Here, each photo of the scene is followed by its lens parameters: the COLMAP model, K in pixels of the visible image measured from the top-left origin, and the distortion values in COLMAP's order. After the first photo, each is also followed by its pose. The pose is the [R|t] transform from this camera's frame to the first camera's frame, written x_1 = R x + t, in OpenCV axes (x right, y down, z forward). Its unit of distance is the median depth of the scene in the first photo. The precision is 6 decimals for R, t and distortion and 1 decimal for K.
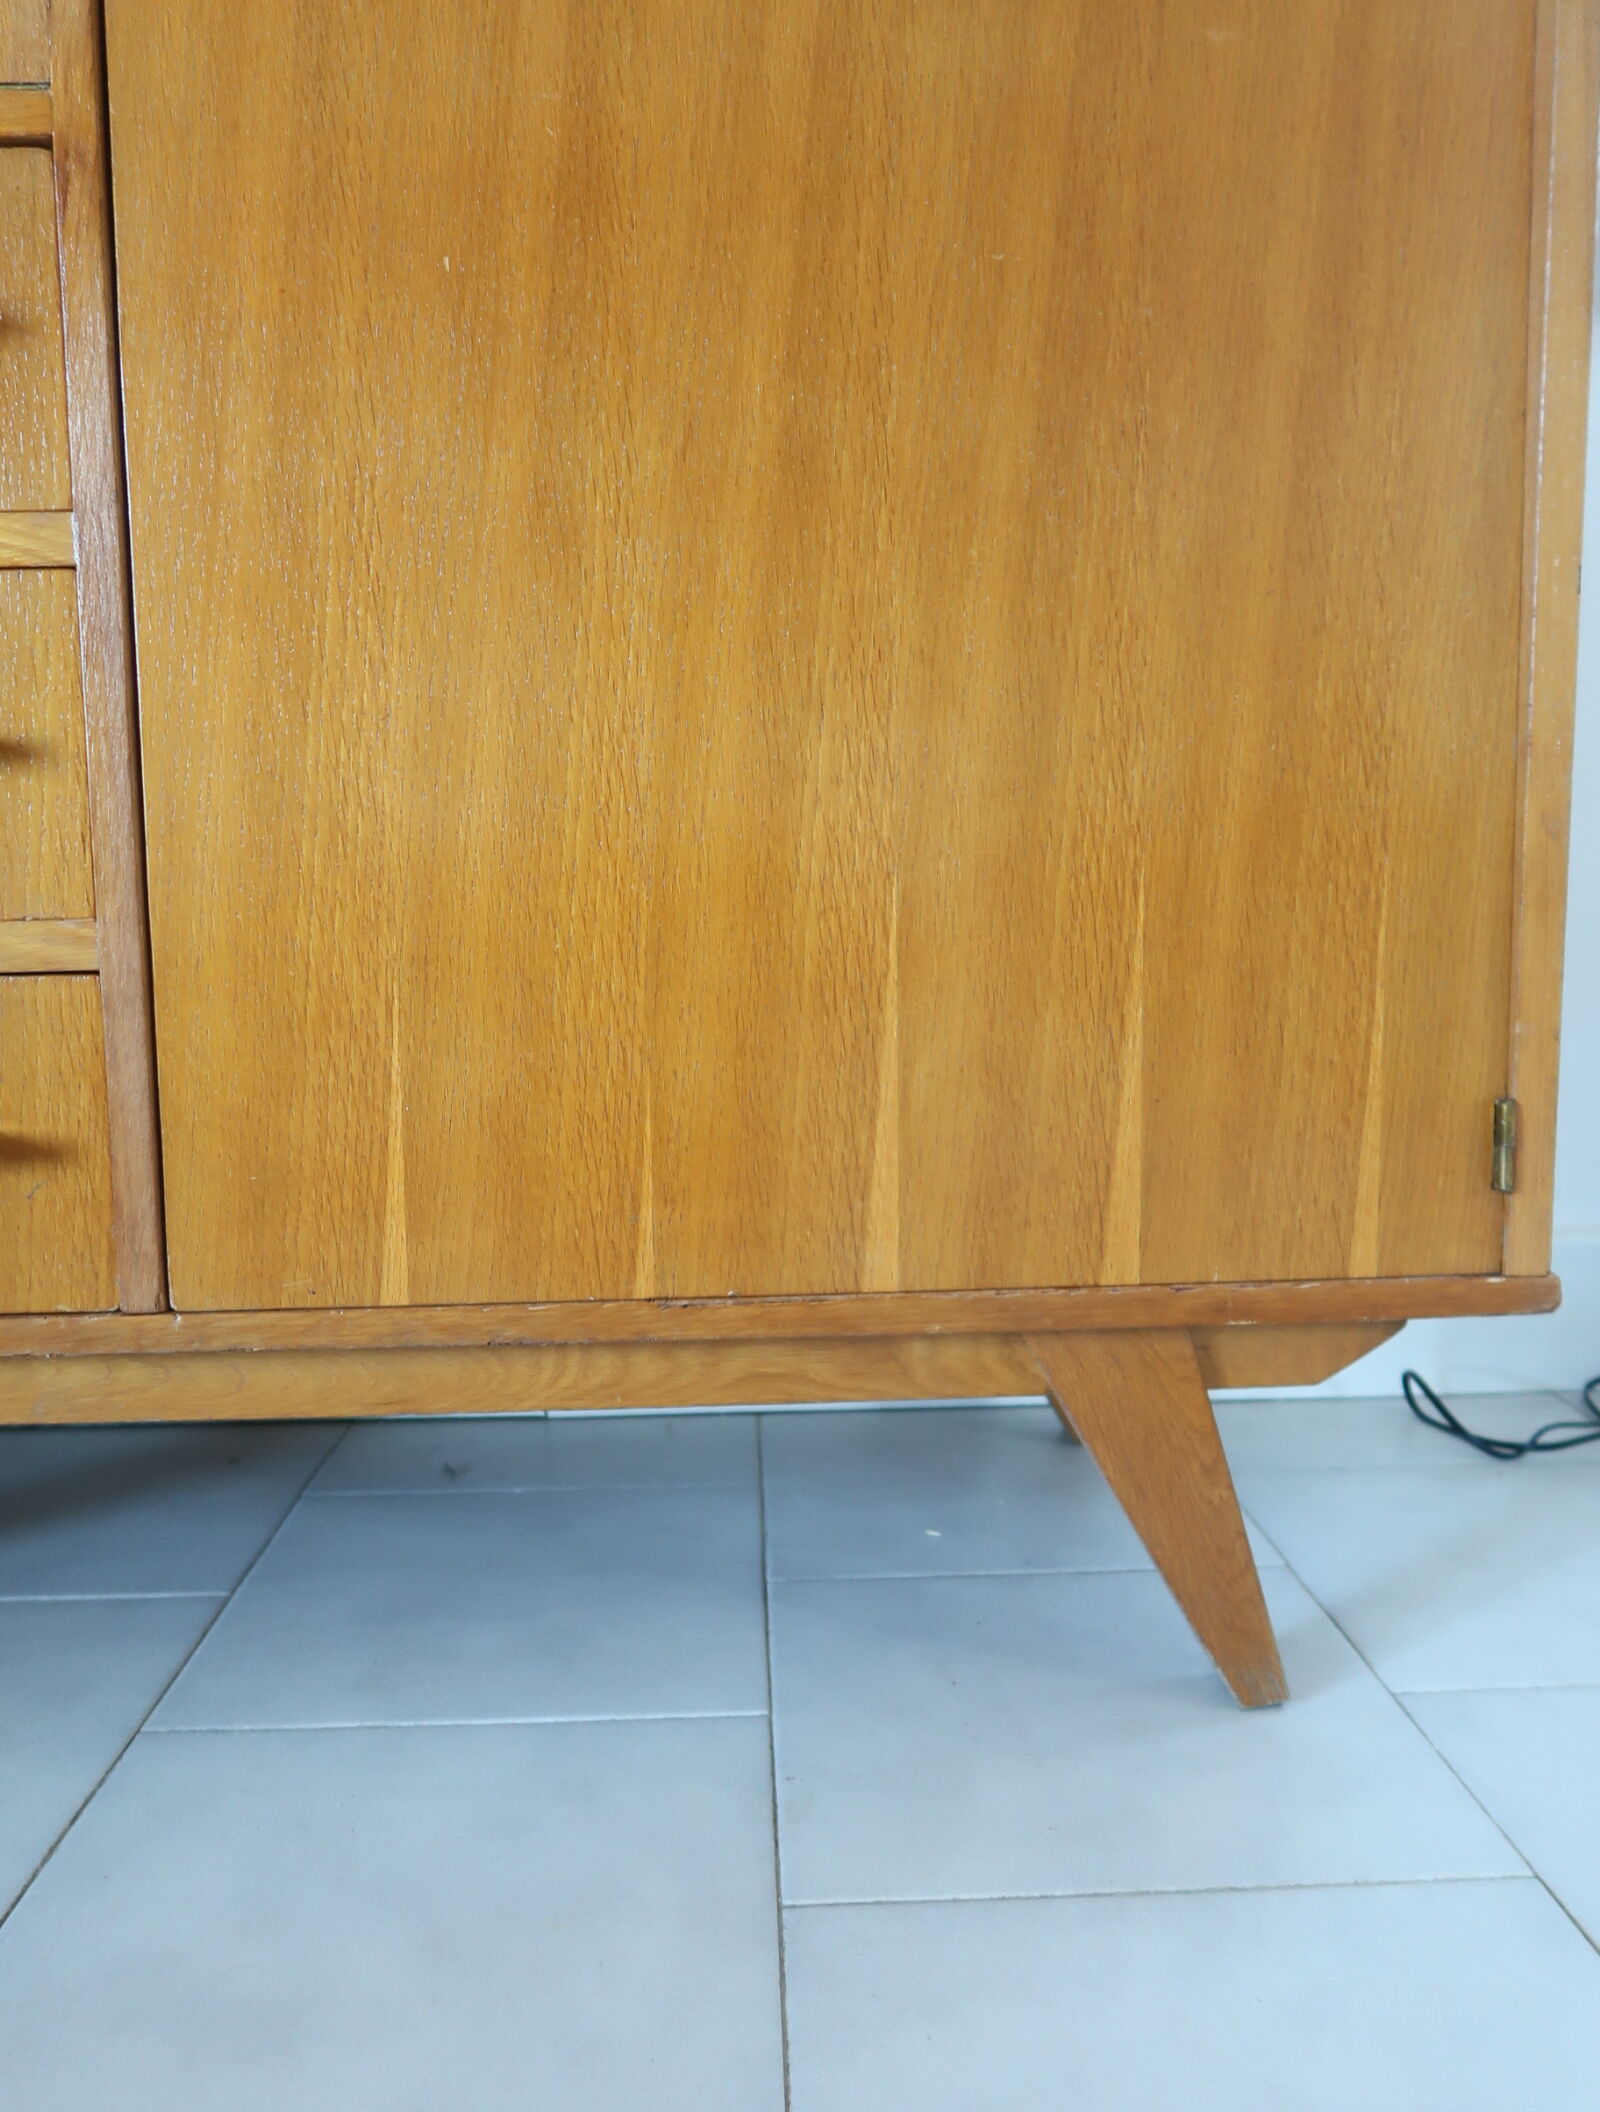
lens RADIAL K [[1662.1, 0, 804.6], [0, 1662.1, 1053.6], [0, 0, 1]] dist [-0.028188, 0.016197]
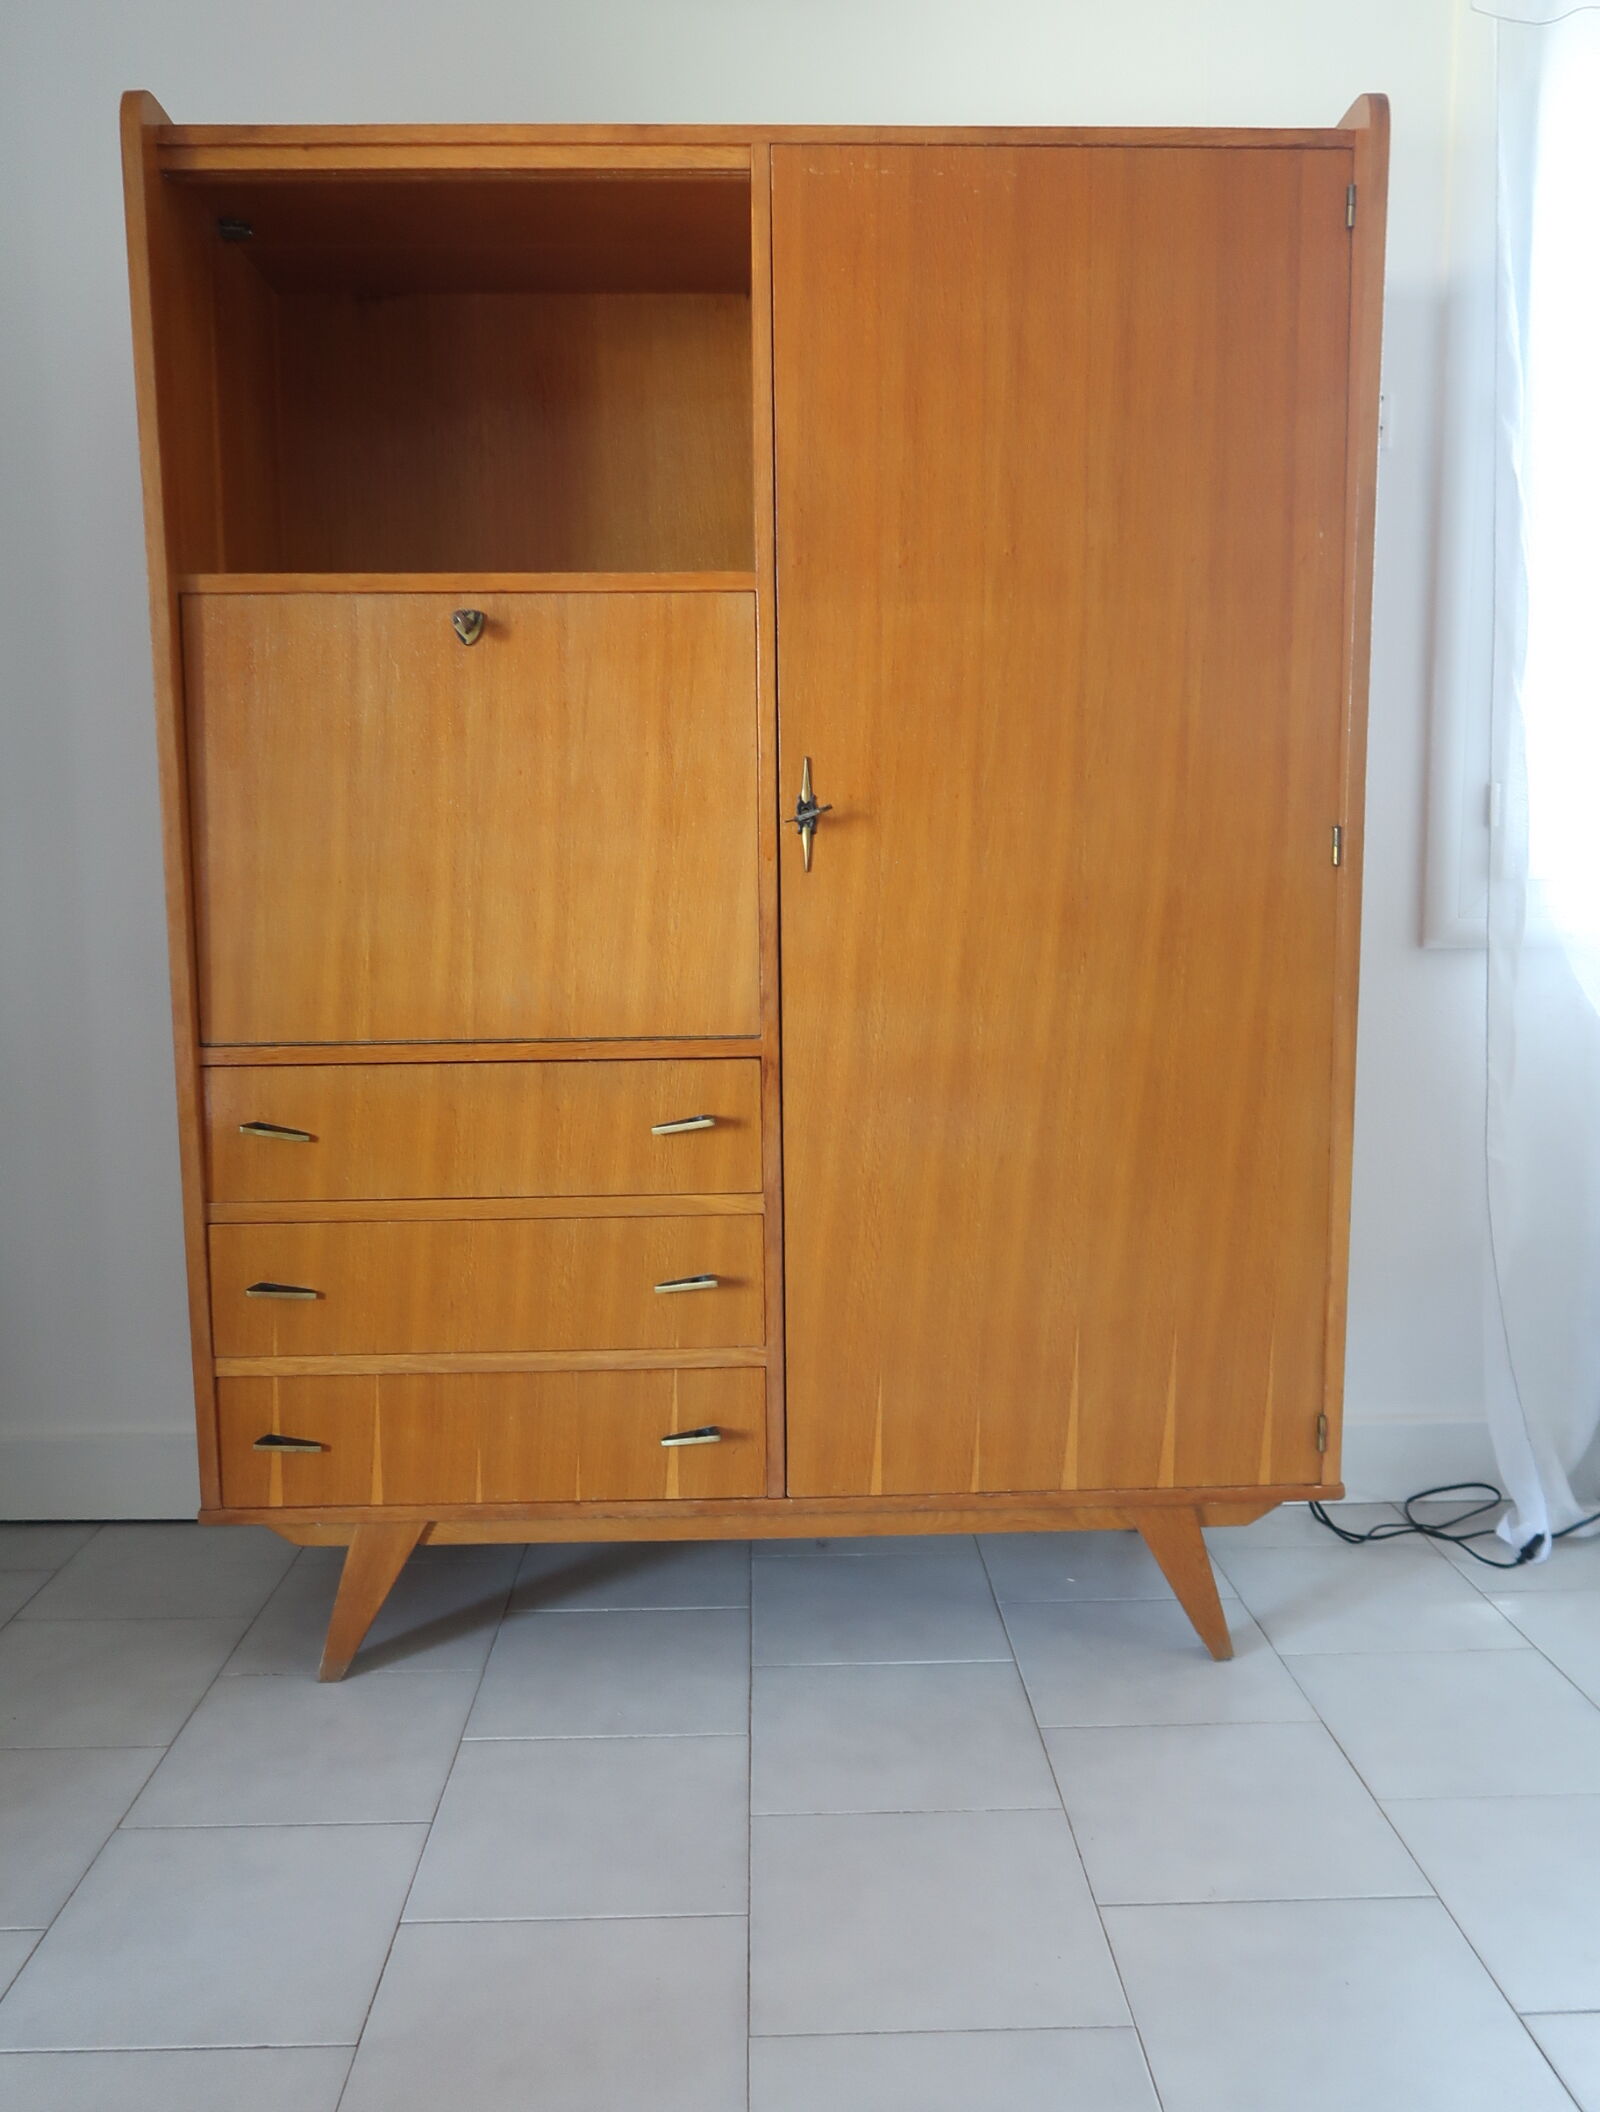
lens RADIAL K [[1662.1, 0, 797.3], [0, 1662.1, 1066.0], [0, 0, 1]] dist [-0.028188, 0.016197]
pose [[0.999912, 0.006731, -0.011438, -0.339130], [-0.006649, 0.999952, 0.007208, -0.510415], [0.011486, -0.007131, 0.999909, -1.493026]]
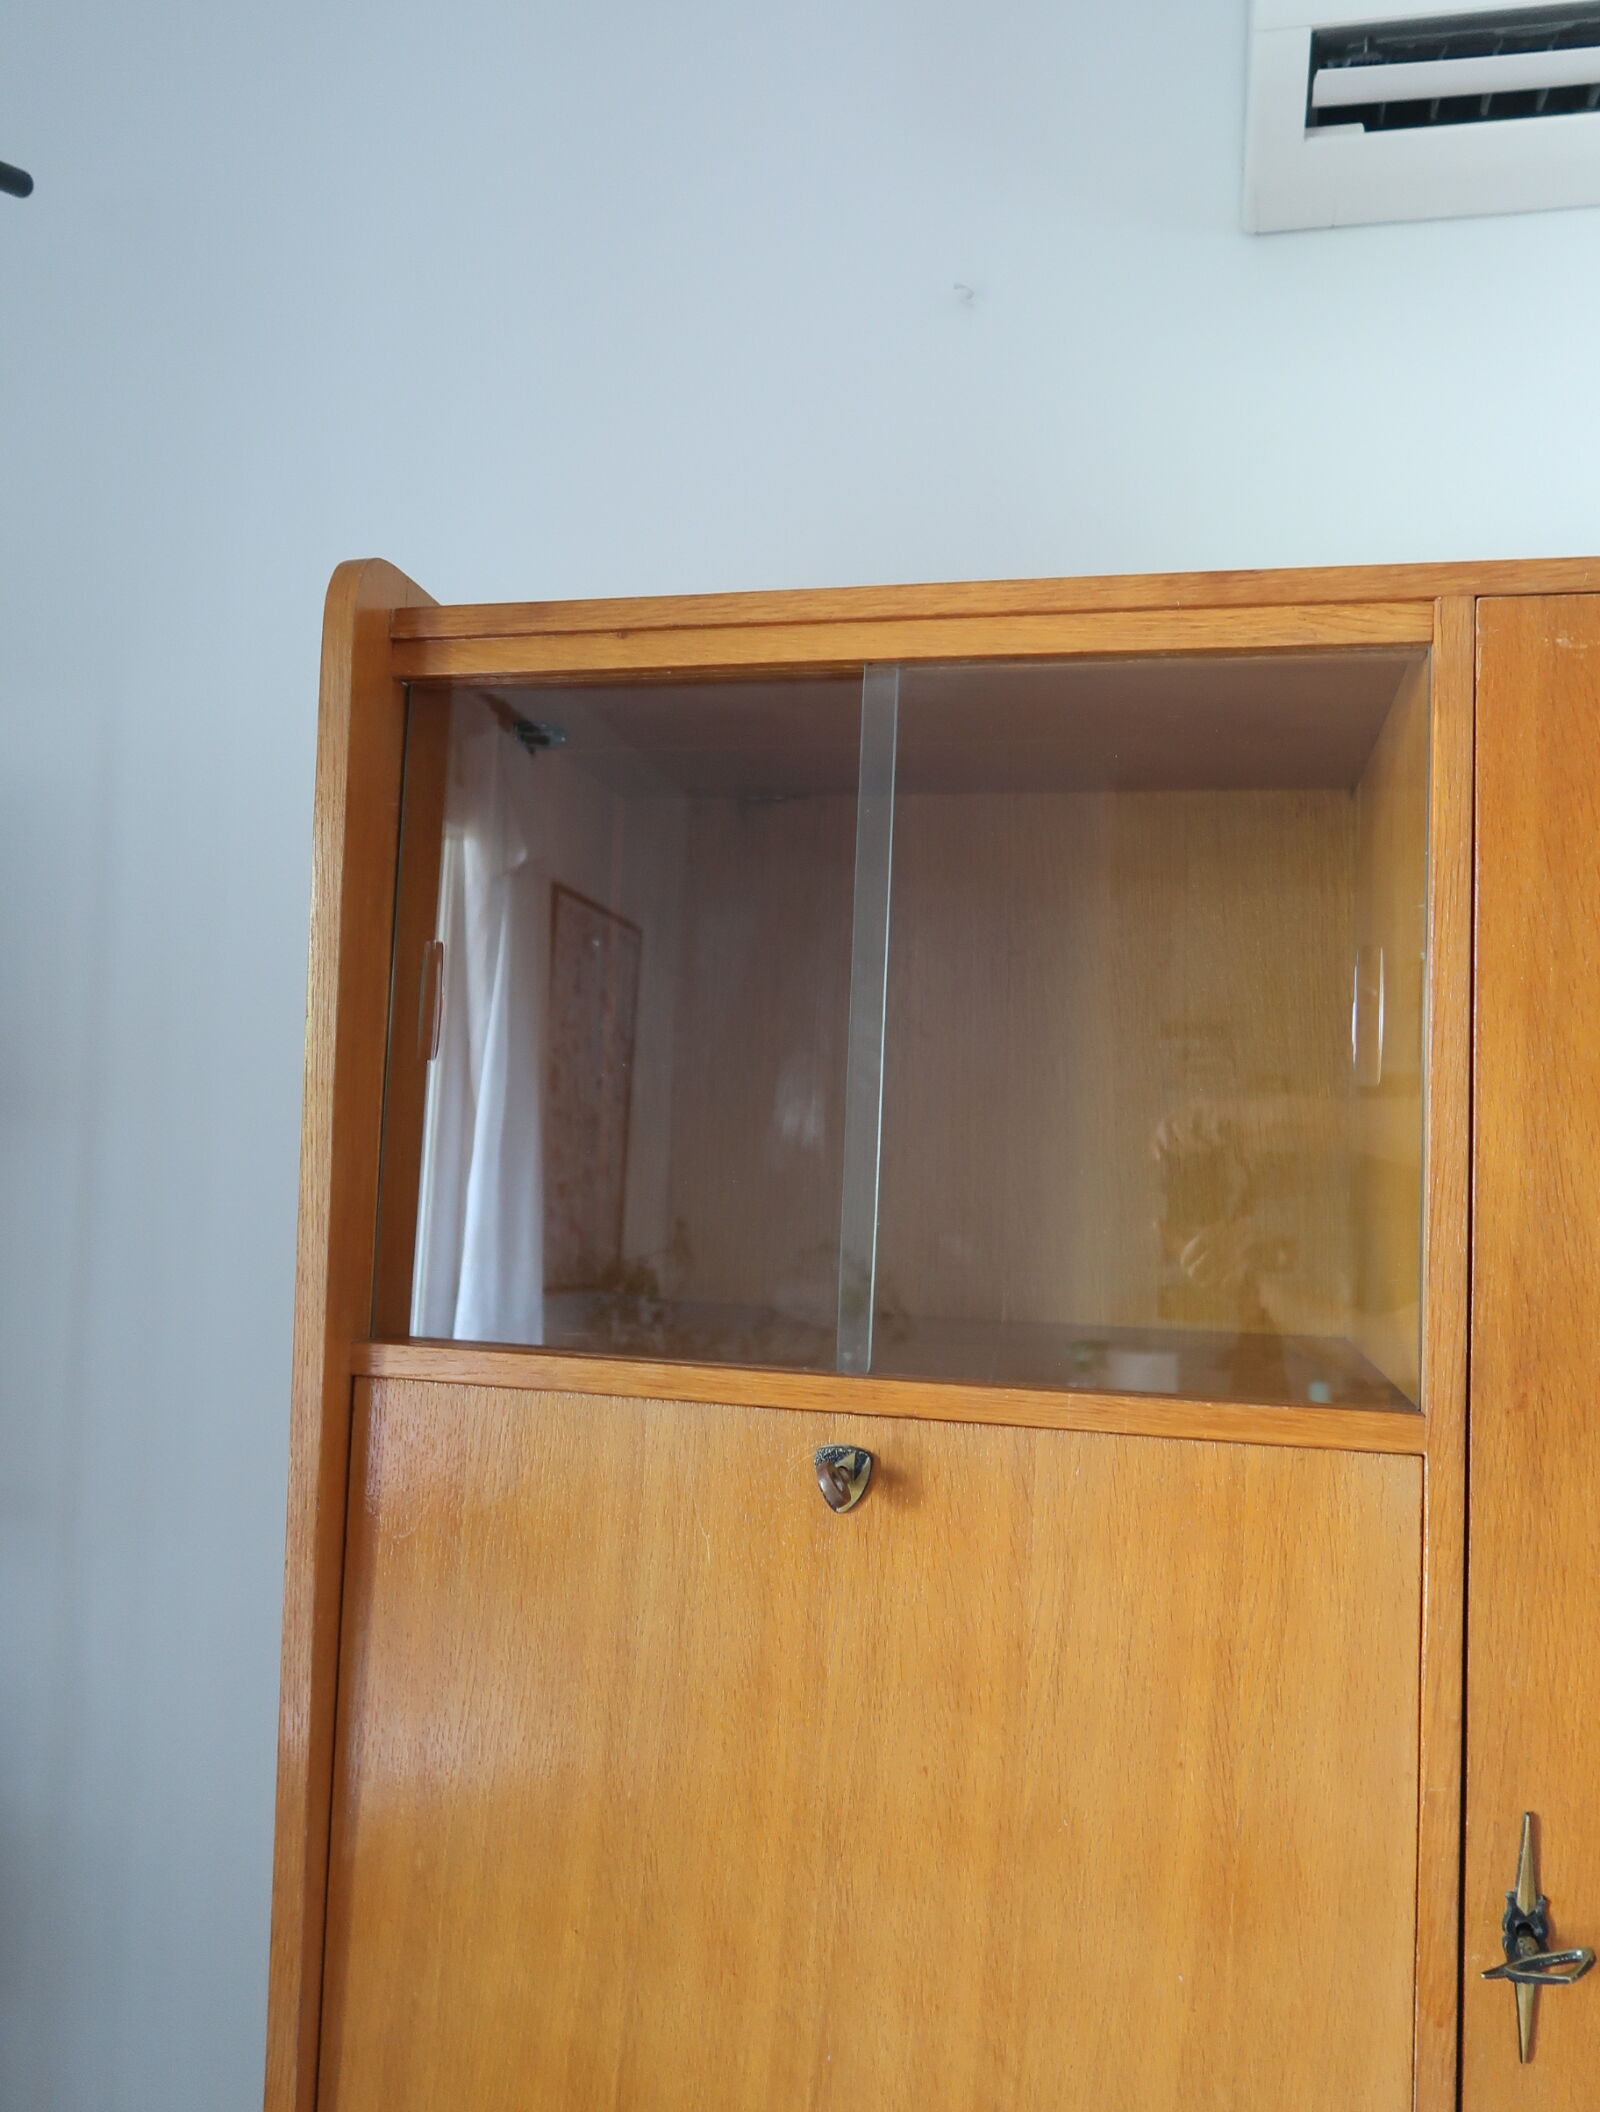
lens RADIAL K [[1662.1, 0, 790.4], [0, 1662.1, 1036.1], [0, 0, 1]] dist [-0.028188, 0.016197]
pose [[0.960823, 0.031380, -0.275381, -0.542531], [-0.081464, 0.981657, -0.172374, -1.211071], [0.264920, 0.188054, 0.945755, -0.397695]]
